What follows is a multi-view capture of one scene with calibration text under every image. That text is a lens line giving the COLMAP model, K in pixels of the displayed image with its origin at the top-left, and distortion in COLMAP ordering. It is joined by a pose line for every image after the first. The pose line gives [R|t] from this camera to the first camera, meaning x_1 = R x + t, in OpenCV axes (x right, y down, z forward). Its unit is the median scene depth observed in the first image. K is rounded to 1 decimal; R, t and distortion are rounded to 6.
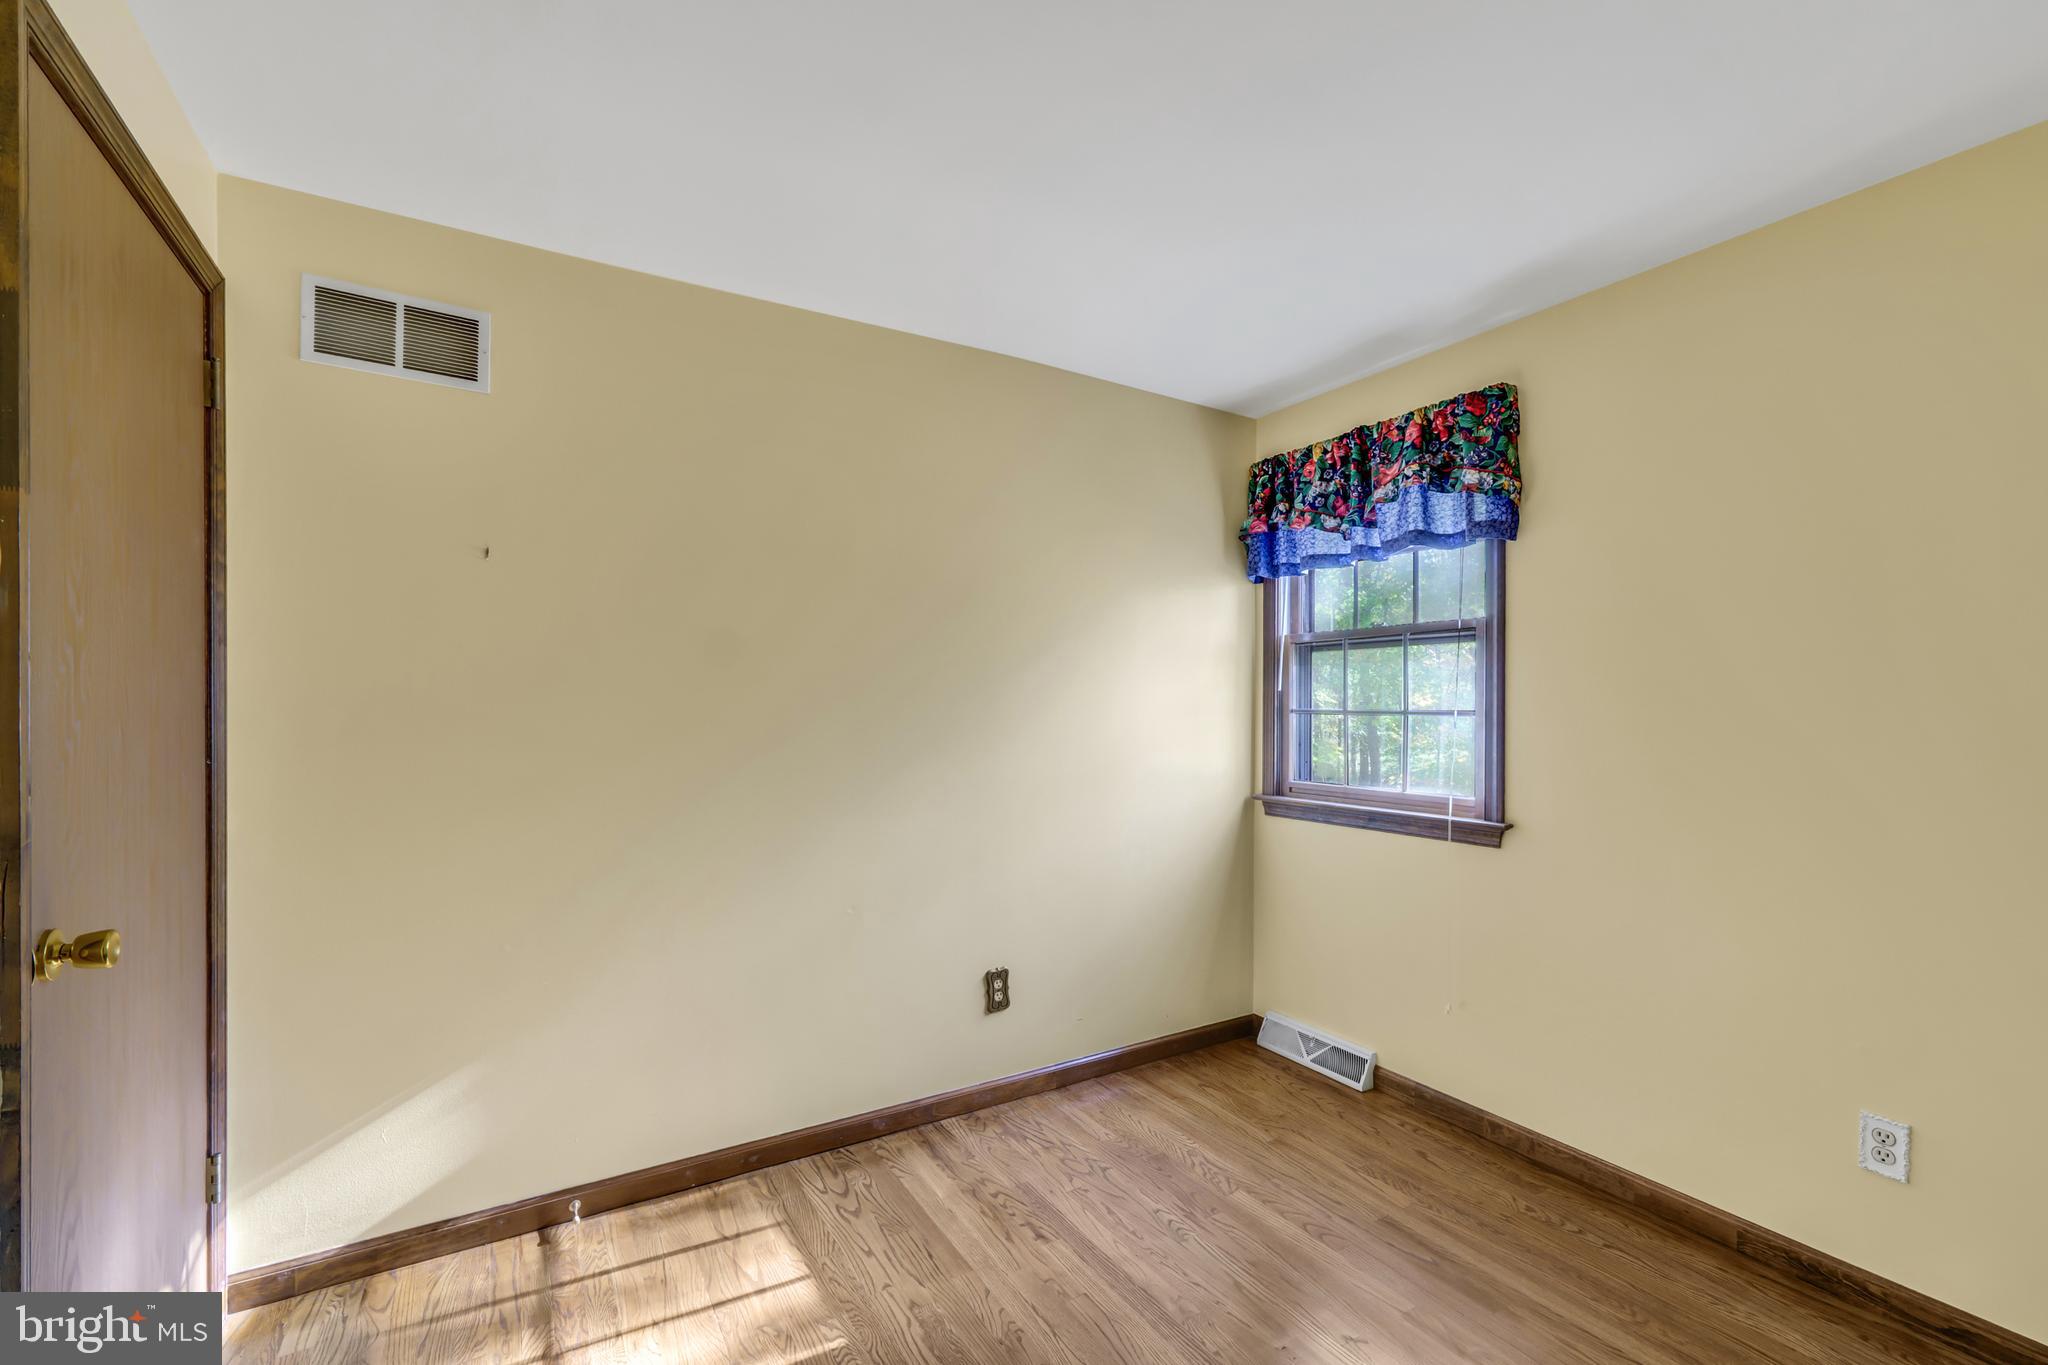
lens RADIAL K [[884.7, 0, 1023.0], [0, 884.7, 698.8], [0, 0, 1]] dist [0.003652, -0.001537]
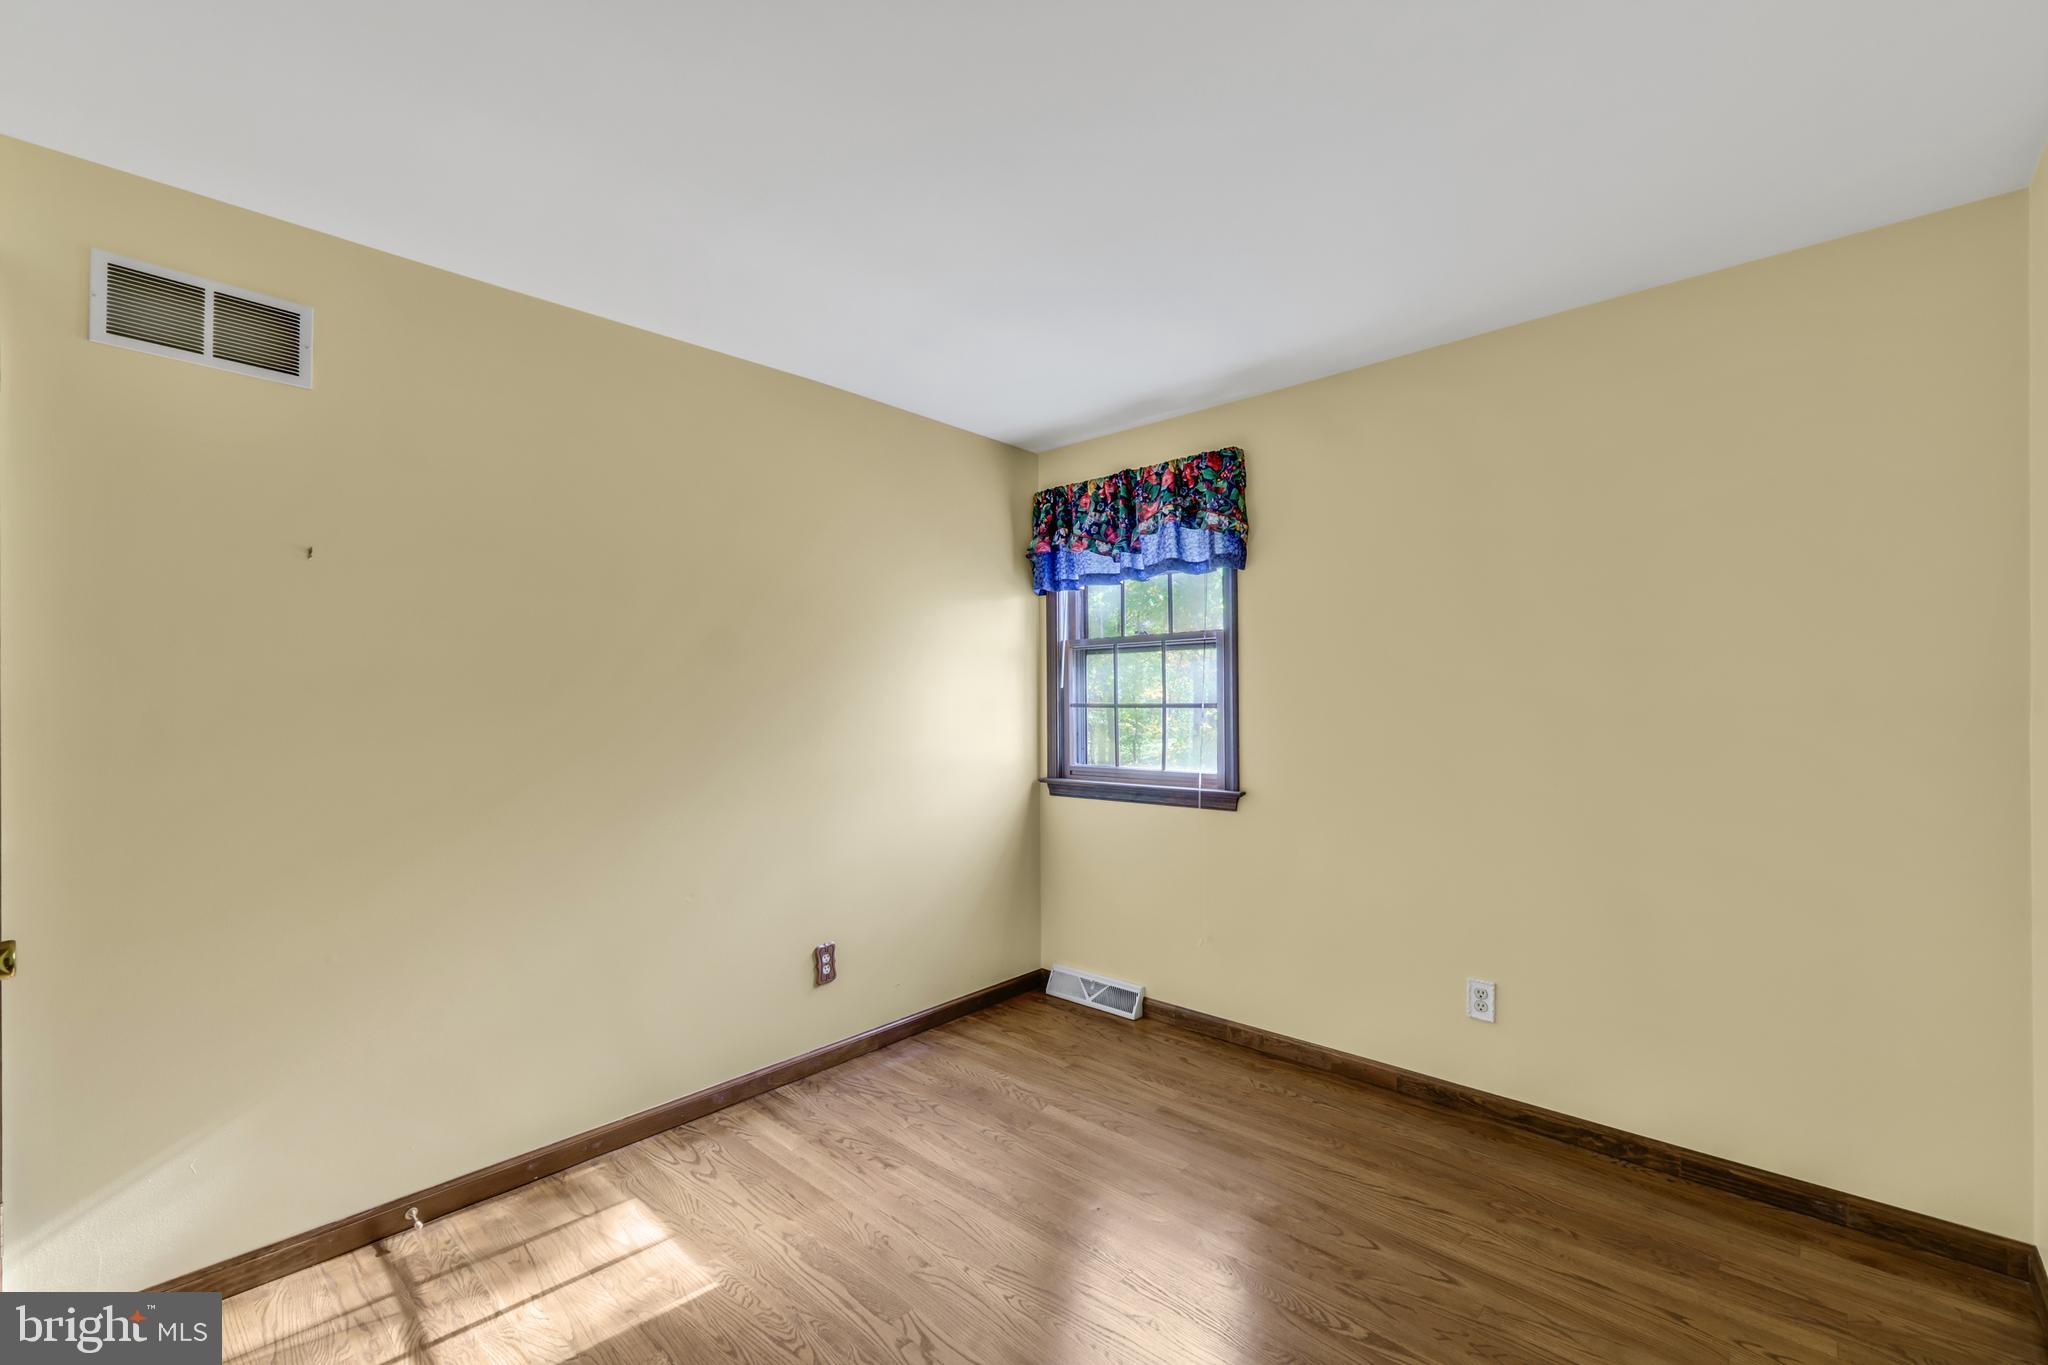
lens RADIAL K [[884.7, 0, 1022.9], [0, 884.7, 683.5], [0, 0, 1]] dist [0.003652, -0.001537]
pose [[0.959021, -0.004791, 0.283296, -0.116391], [0.008189, 0.999908, -0.010810, -0.003646], [-0.283218, 0.012687, 0.958972, -0.136818]]
